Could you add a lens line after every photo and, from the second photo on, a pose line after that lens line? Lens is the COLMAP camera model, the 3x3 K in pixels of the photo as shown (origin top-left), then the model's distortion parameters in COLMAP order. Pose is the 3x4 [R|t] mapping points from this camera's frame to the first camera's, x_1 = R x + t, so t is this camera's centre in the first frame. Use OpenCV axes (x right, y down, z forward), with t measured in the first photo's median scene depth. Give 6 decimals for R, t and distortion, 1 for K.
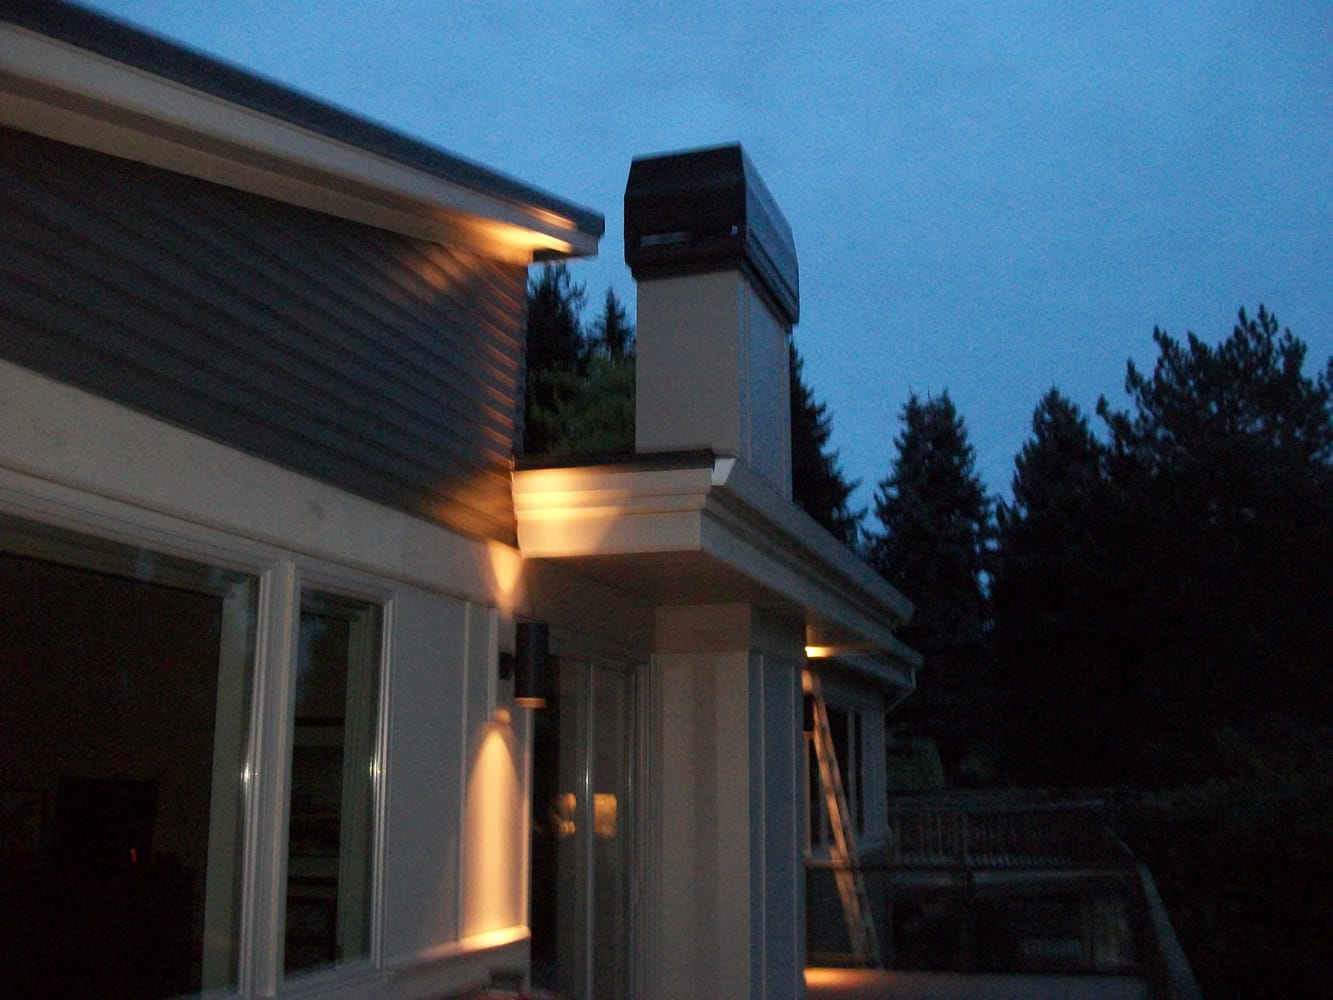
lens RADIAL K [[1259.1, 0, 666.5], [0, 1259.1, 500.0], [0, 0, 1]] dist [-0.204124, -0.003549]
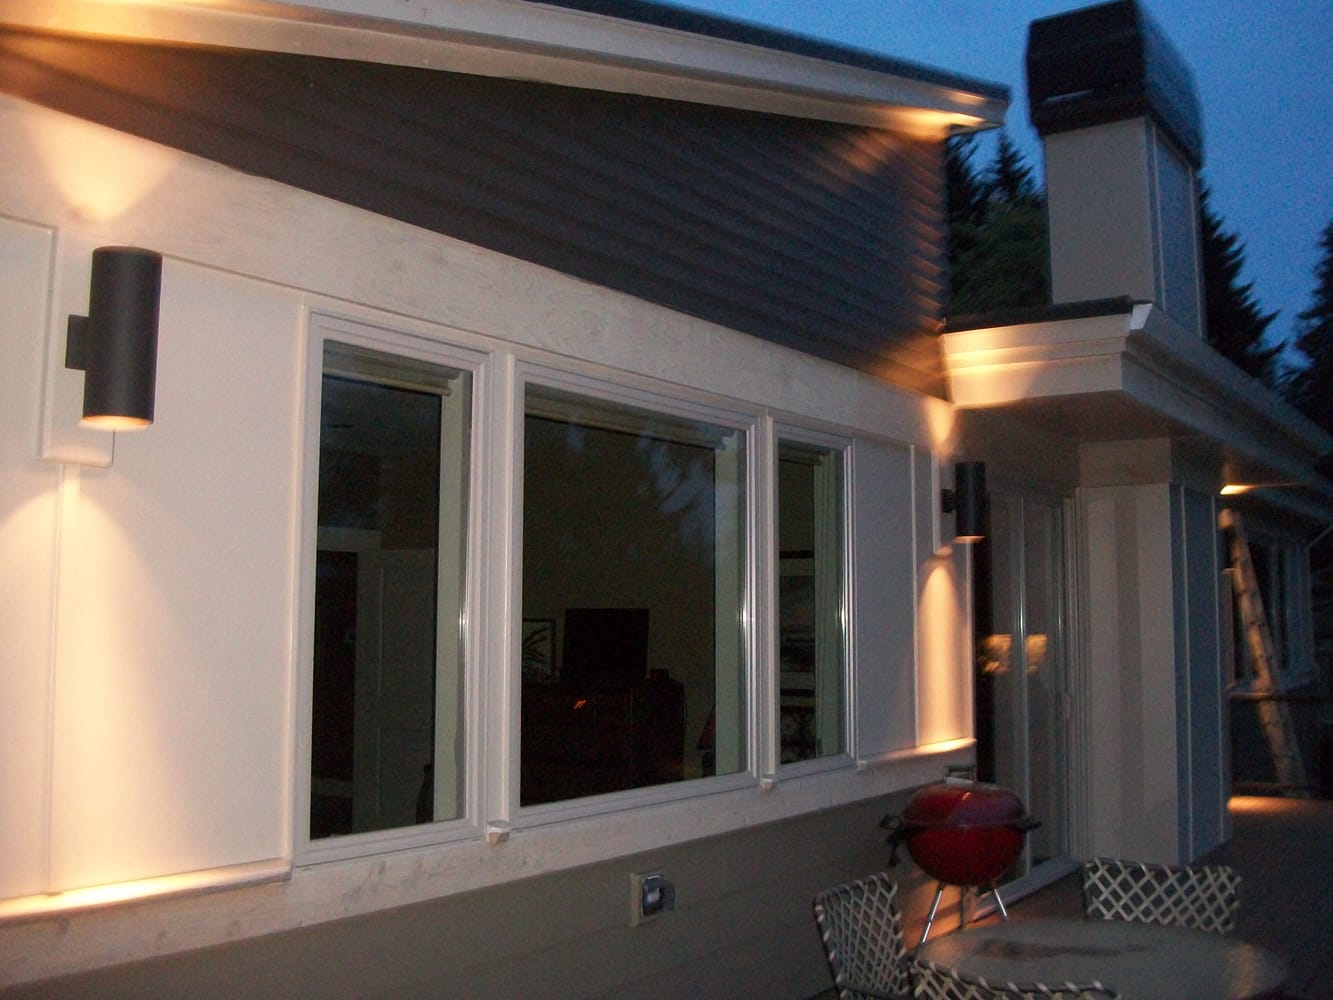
lens RADIAL K [[1325.4, 0, 666.5], [0, 1325.4, 500.0], [0, 0, 1]] dist [-0.114494, 0.013529]
pose [[0.955870, -0.034993, -0.291699, -0.019080], [0.067086, 0.992647, 0.100755, -0.008608], [0.286029, -0.115877, 0.951189, -0.180579]]
